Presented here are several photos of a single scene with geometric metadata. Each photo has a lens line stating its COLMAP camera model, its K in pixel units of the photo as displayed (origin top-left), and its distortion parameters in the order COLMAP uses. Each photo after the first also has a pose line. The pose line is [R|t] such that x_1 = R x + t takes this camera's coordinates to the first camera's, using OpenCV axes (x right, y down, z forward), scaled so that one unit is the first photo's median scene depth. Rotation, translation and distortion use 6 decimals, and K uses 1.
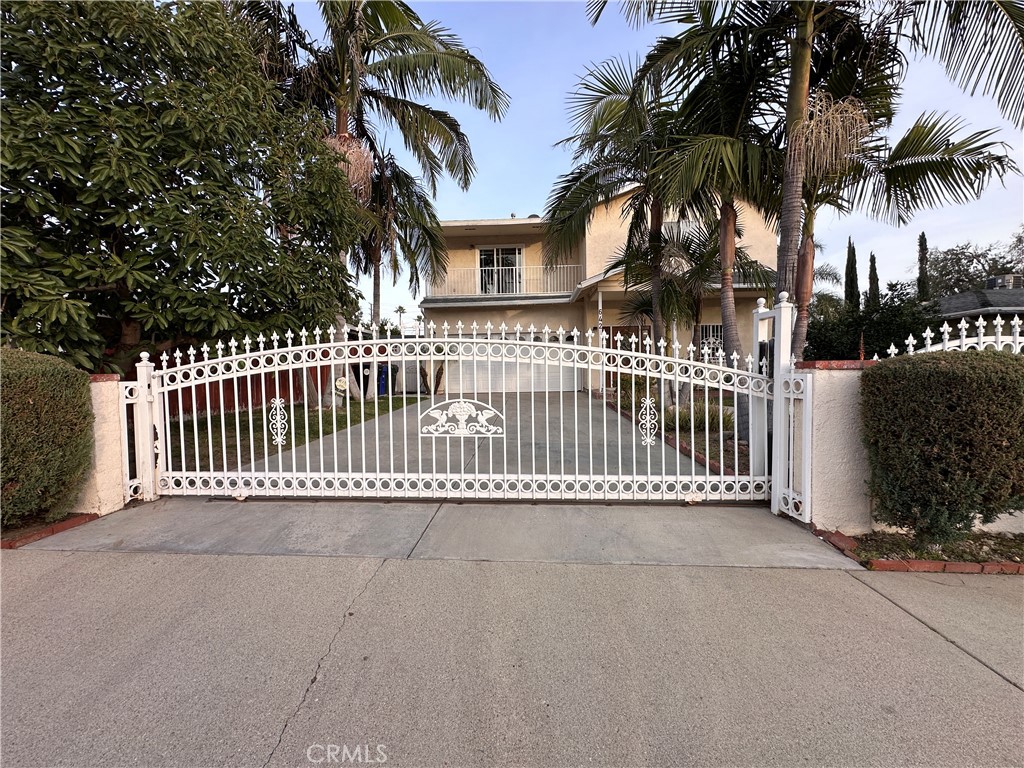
lens RADIAL K [[409.7, 0, 509.4], [0, 409.7, 381.2], [0, 0, 1]] dist [-0.004067, 0.000865]
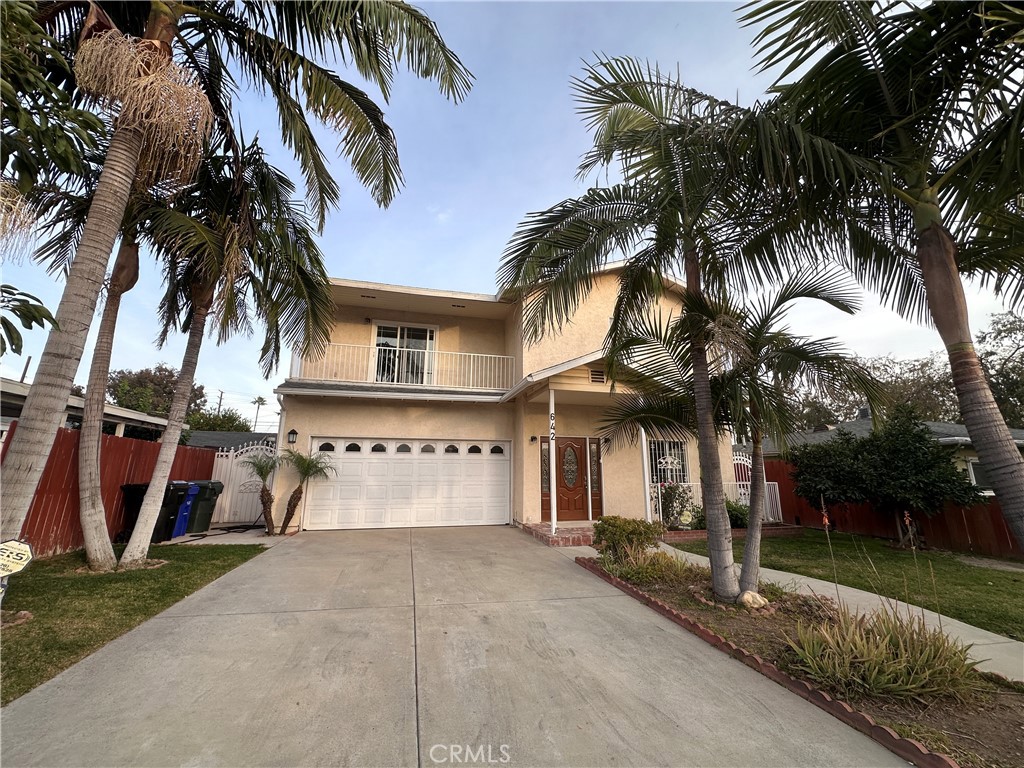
lens RADIAL K [[409.7, 0, 510.8], [0, 409.7, 382.6], [0, 0, 1]] dist [-0.004067, 0.000865]
pose [[0.955458, 0.082736, 0.283292, -0.057212], [-0.010647, 0.968938, -0.247073, -0.048059], [-0.294934, 0.233052, 0.926661, 0.332741]]
